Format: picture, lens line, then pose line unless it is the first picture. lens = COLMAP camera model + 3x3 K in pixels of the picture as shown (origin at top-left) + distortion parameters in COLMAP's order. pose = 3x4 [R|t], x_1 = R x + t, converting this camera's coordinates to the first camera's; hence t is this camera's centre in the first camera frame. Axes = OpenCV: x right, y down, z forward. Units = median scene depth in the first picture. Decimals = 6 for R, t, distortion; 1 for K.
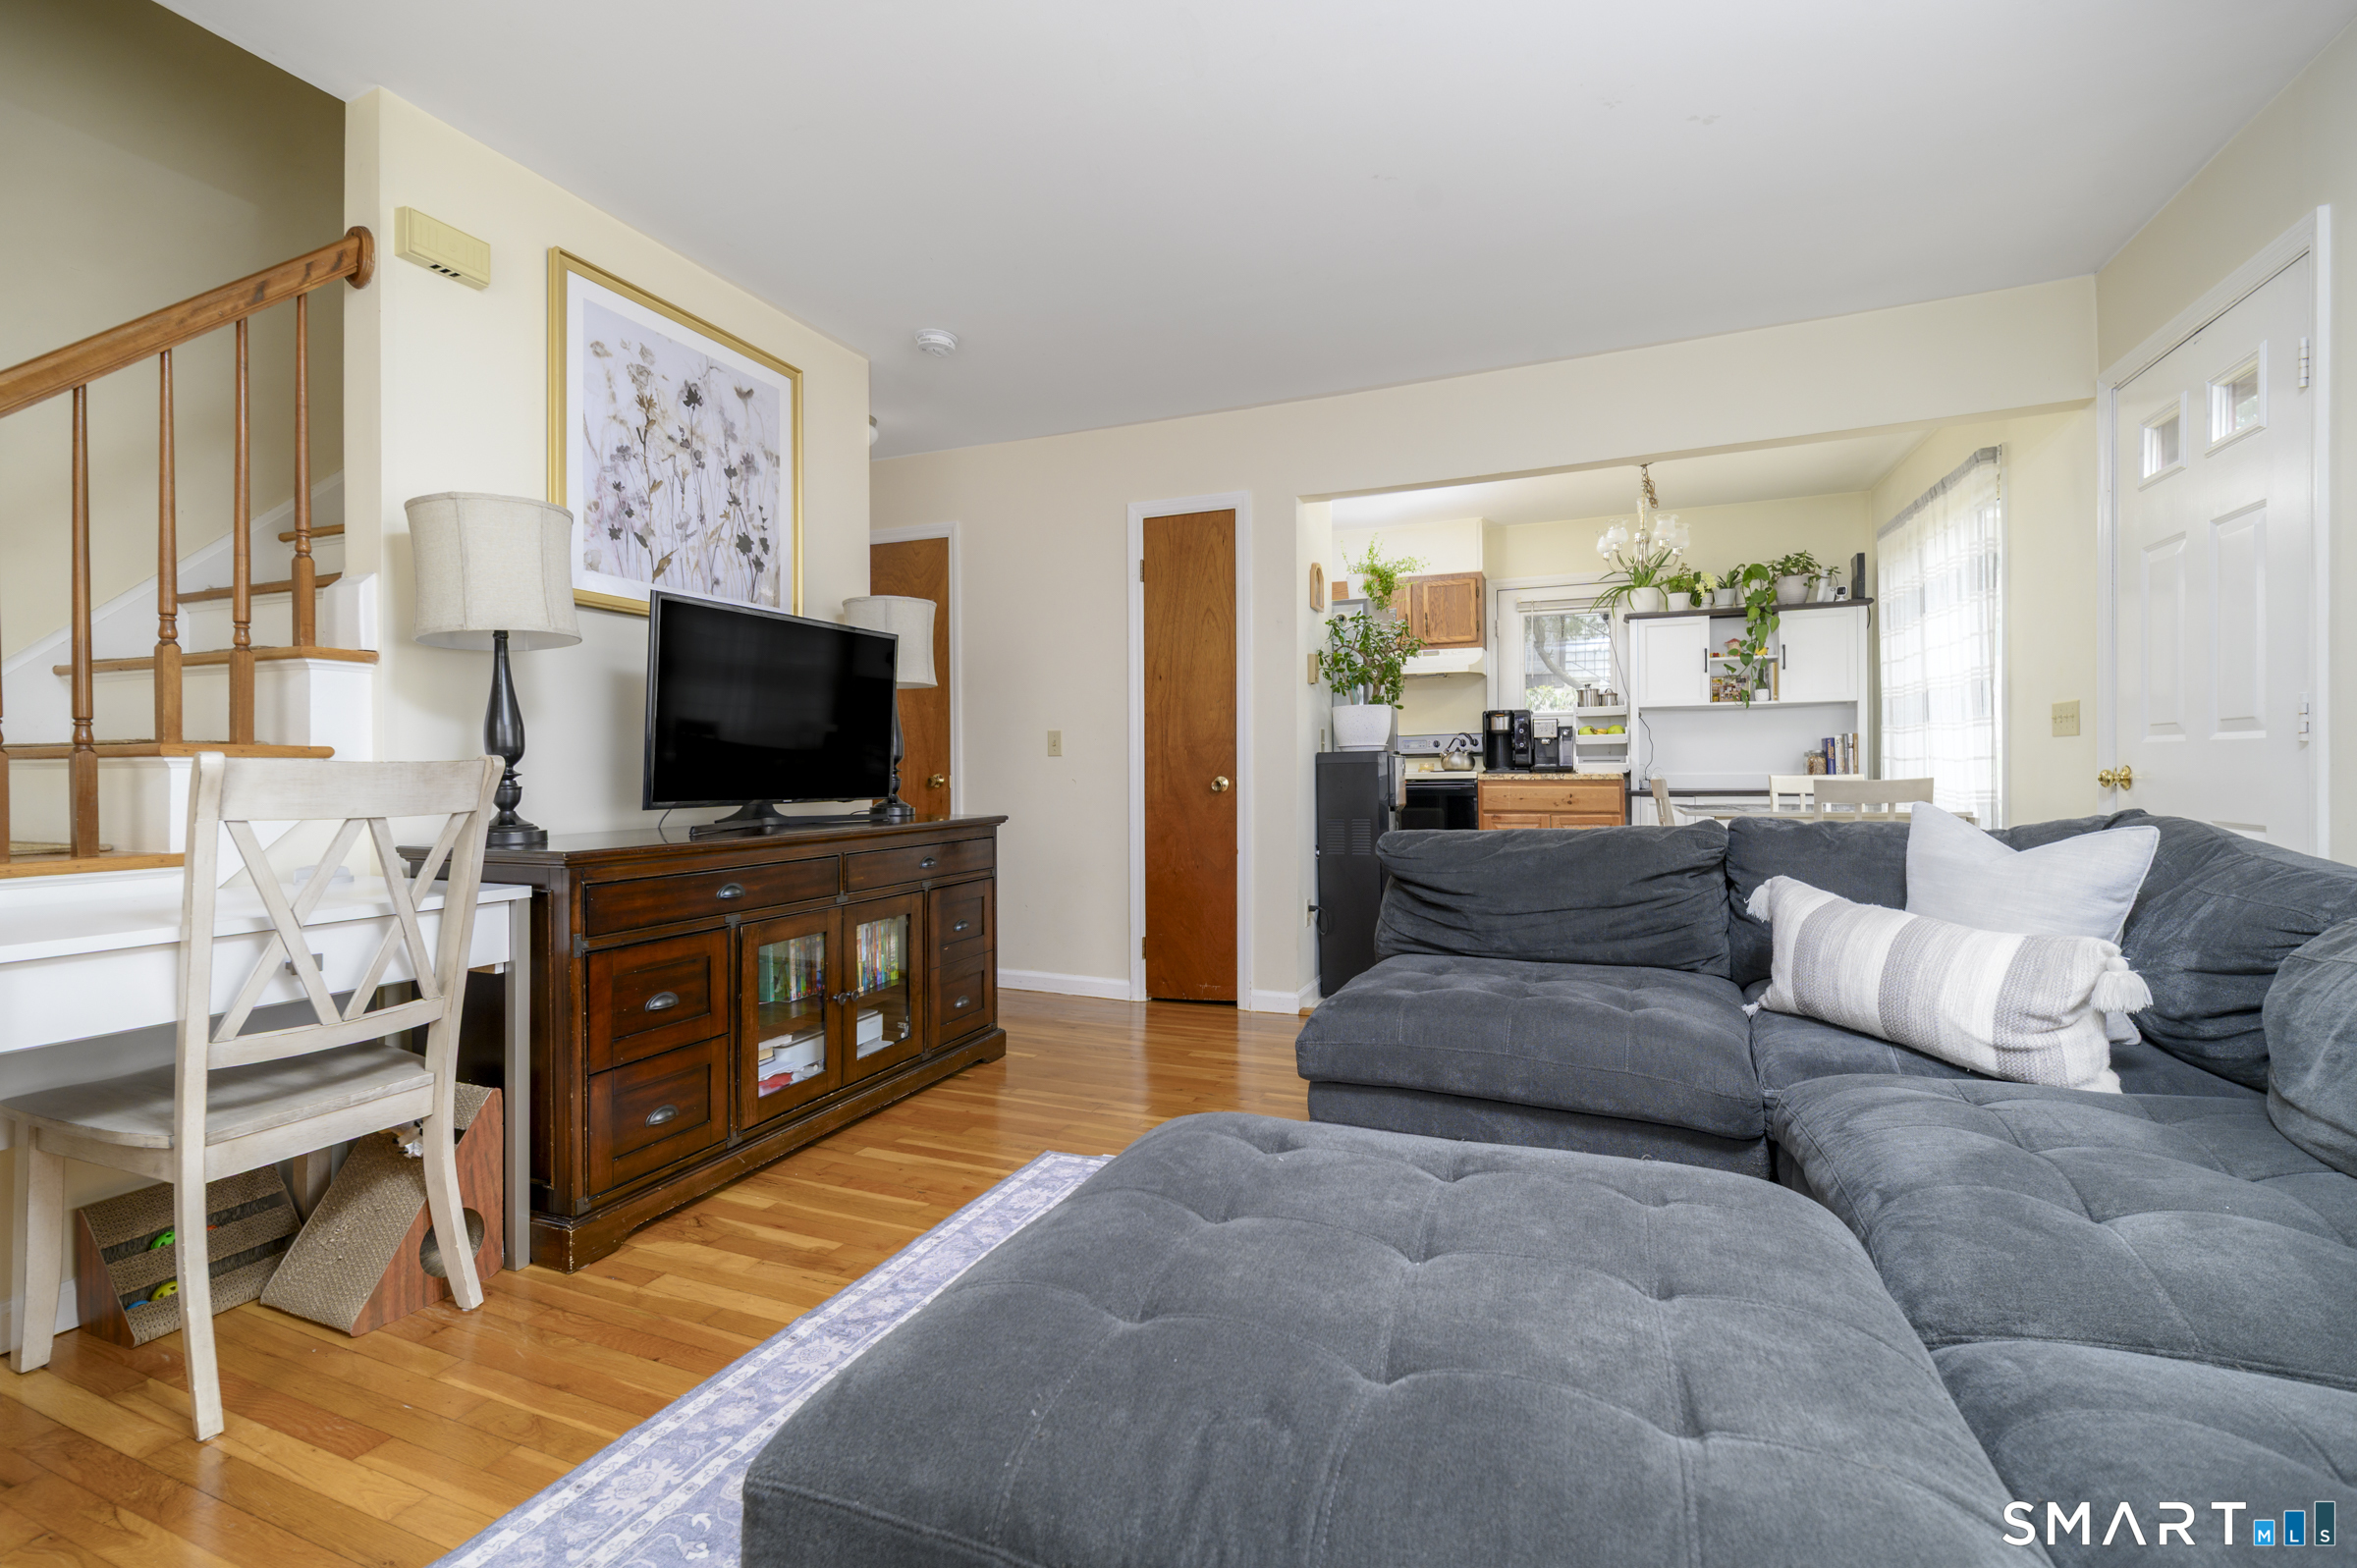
lens RADIAL K [[1035.2, 0, 1171.3], [0, 1035.2, 777.7], [0, 0, 1]] dist [0.001750, 0.000221]
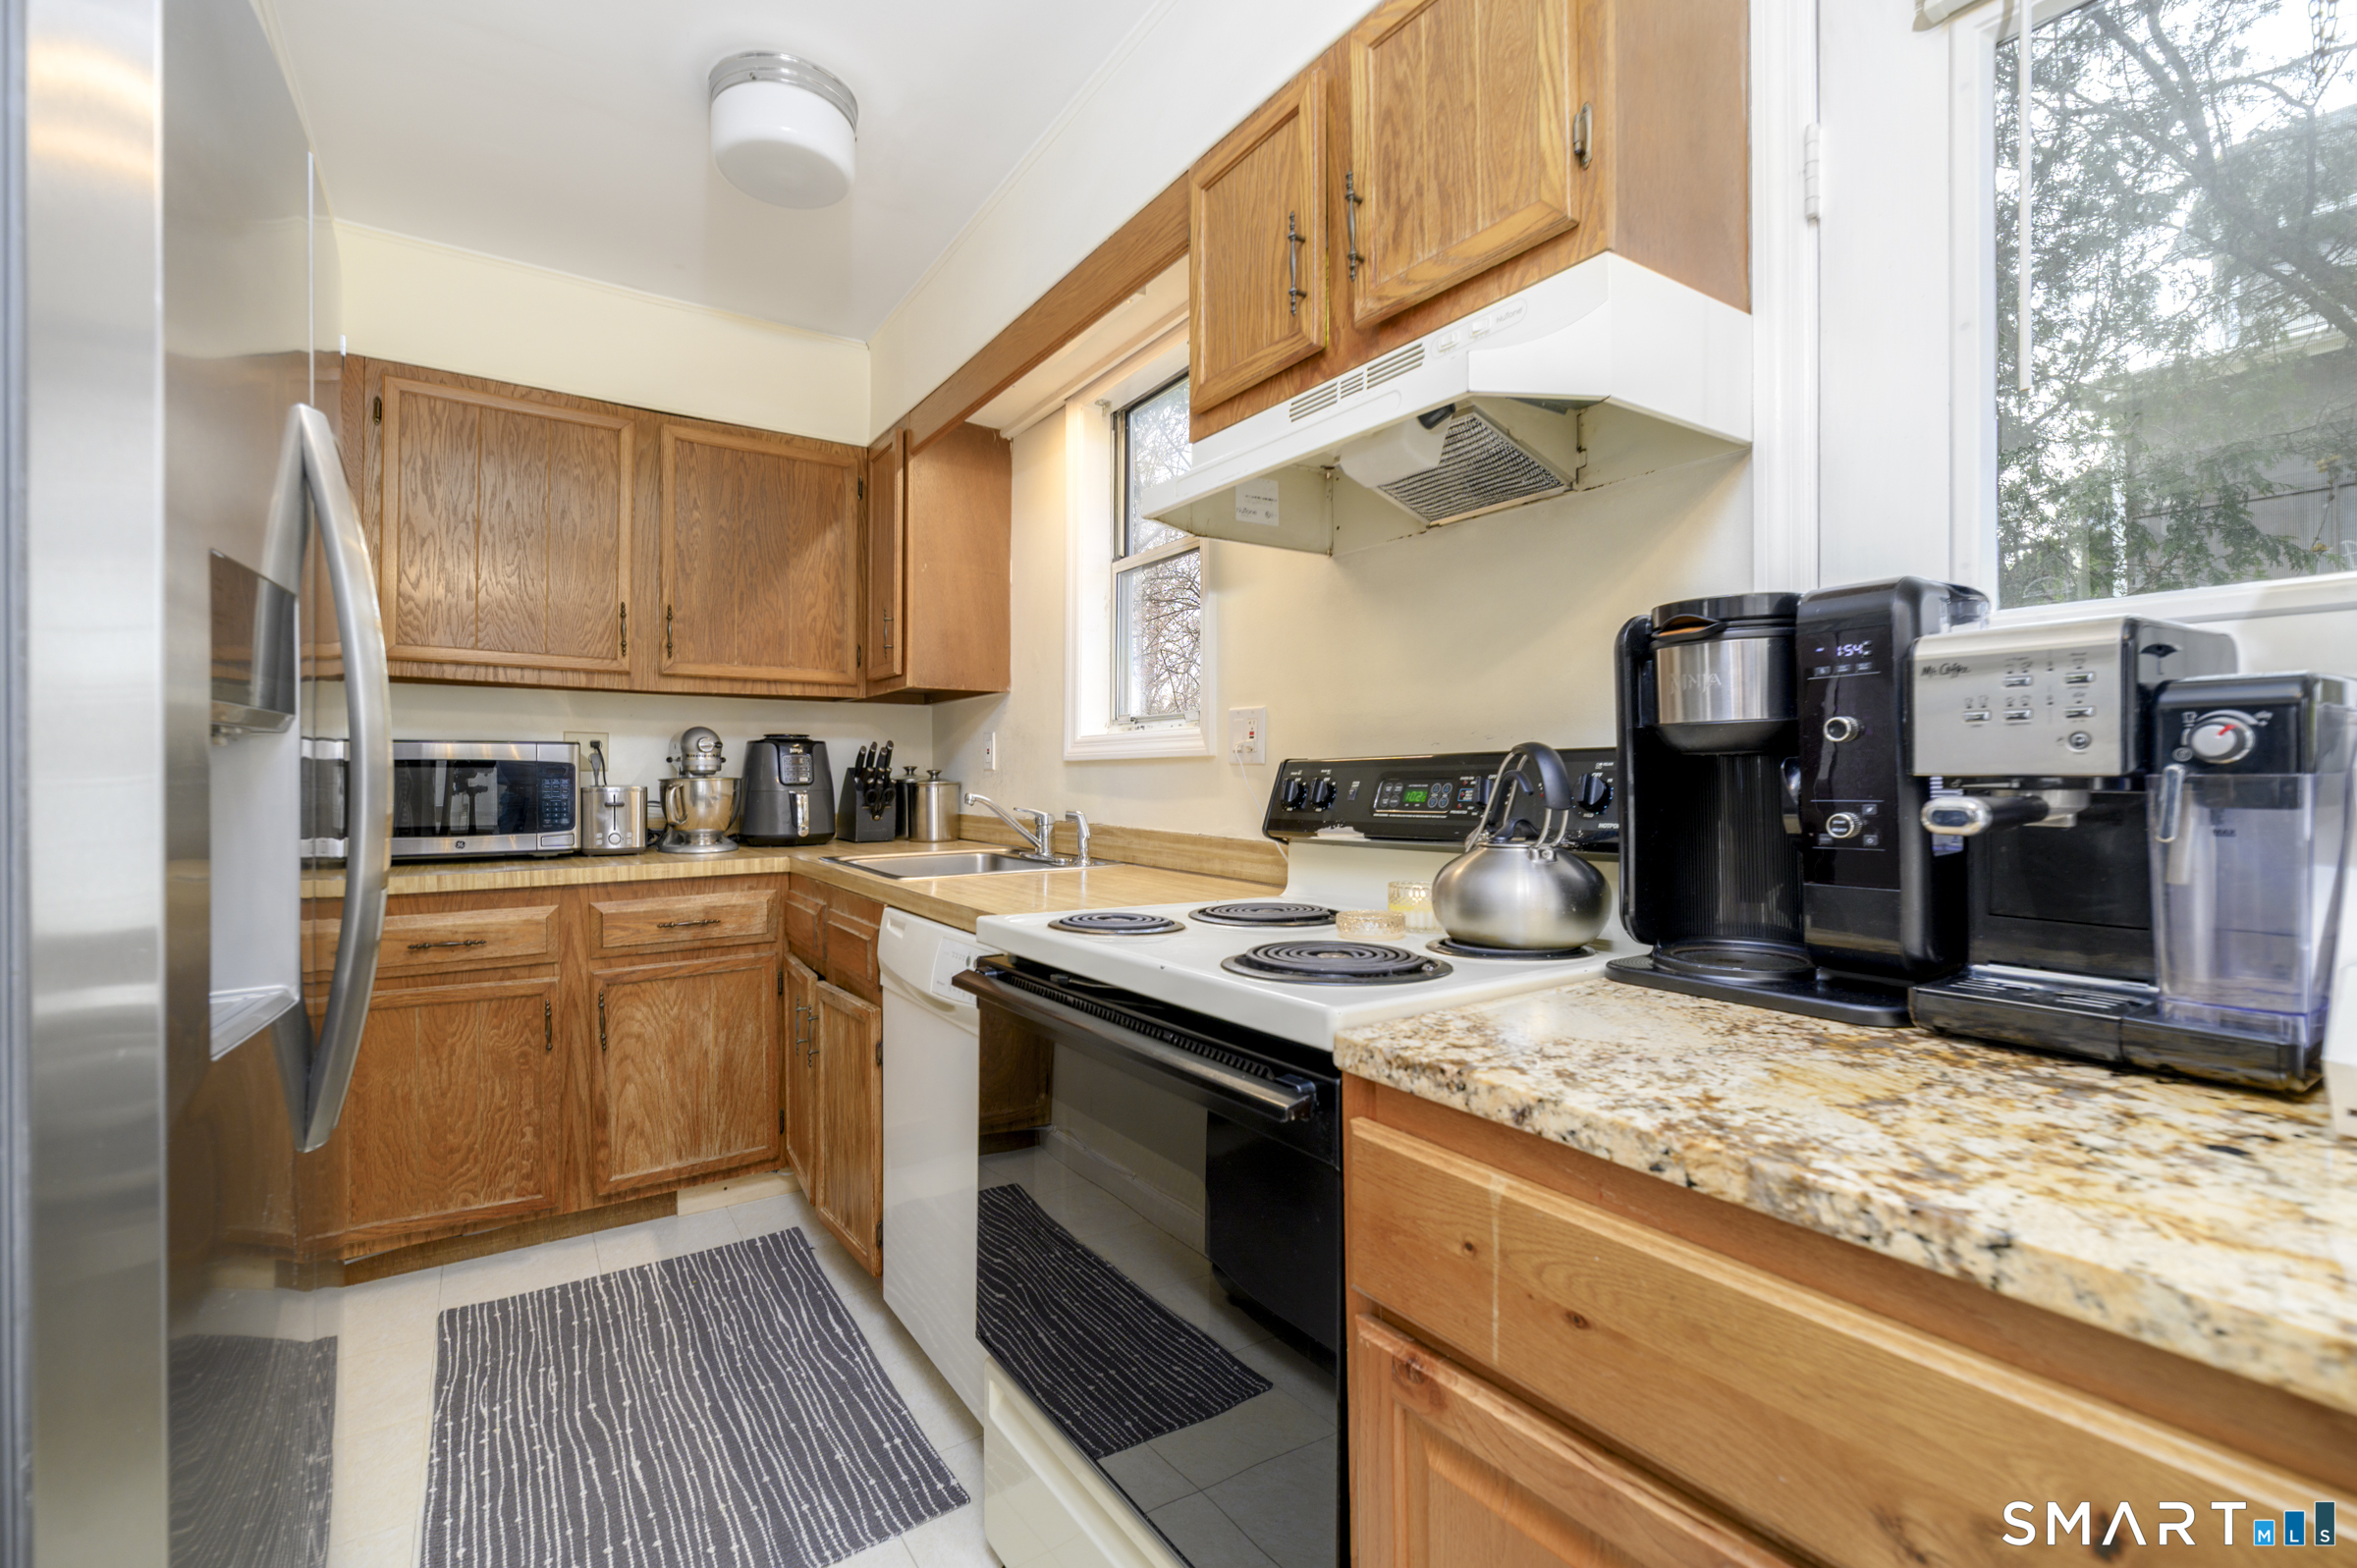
lens RADIAL K [[1035.2, 0, 1171.3], [0, 1035.2, 777.7], [0, 0, 1]] dist [0.001750, 0.000221]
pose [[0.825360, 0.008598, -0.564542, 0.368998], [-0.011702, 0.999930, -0.001879, -0.039510], [0.564486, 0.008157, 0.825402, 0.889425]]
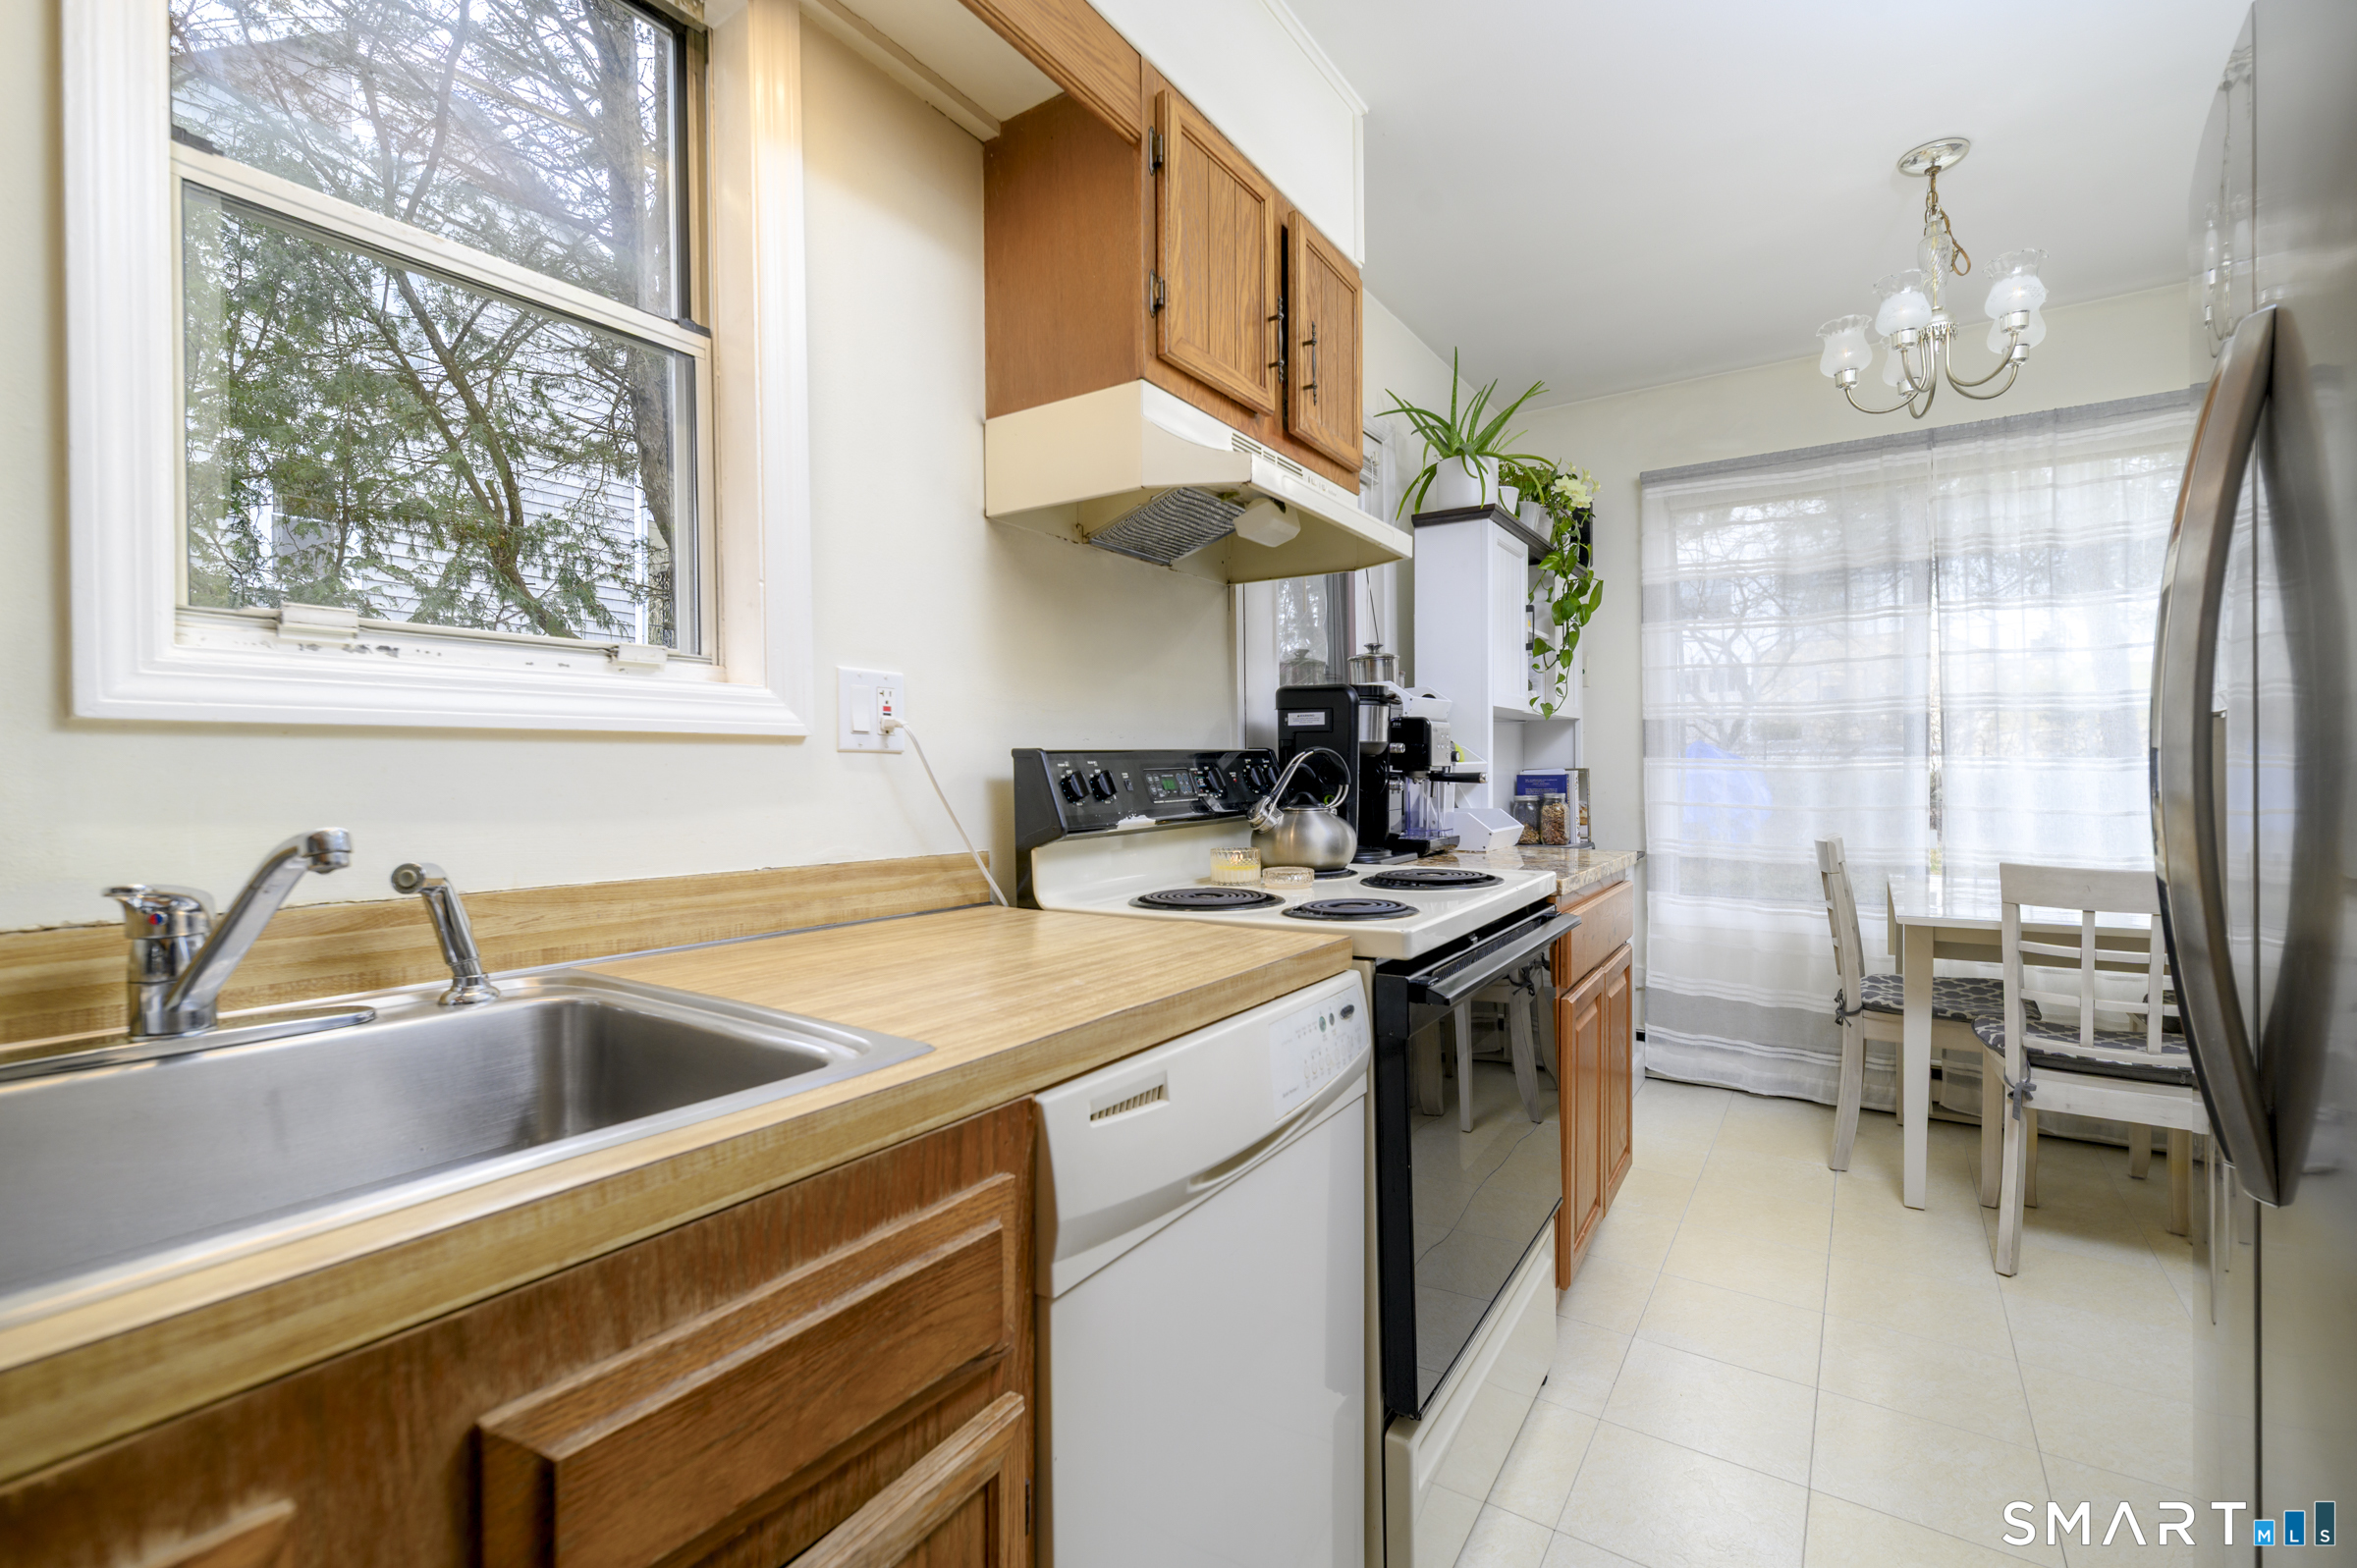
lens RADIAL K [[1035.2, 0, 1171.3], [0, 1035.2, 777.7], [0, 0, 1]] dist [0.001750, 0.000221]
pose [[0.205895, -0.002121, 0.978572, -0.044468], [0.016043, 0.999871, -0.001208, -0.037433], [-0.978443, 0.015948, 0.205902, 1.079895]]
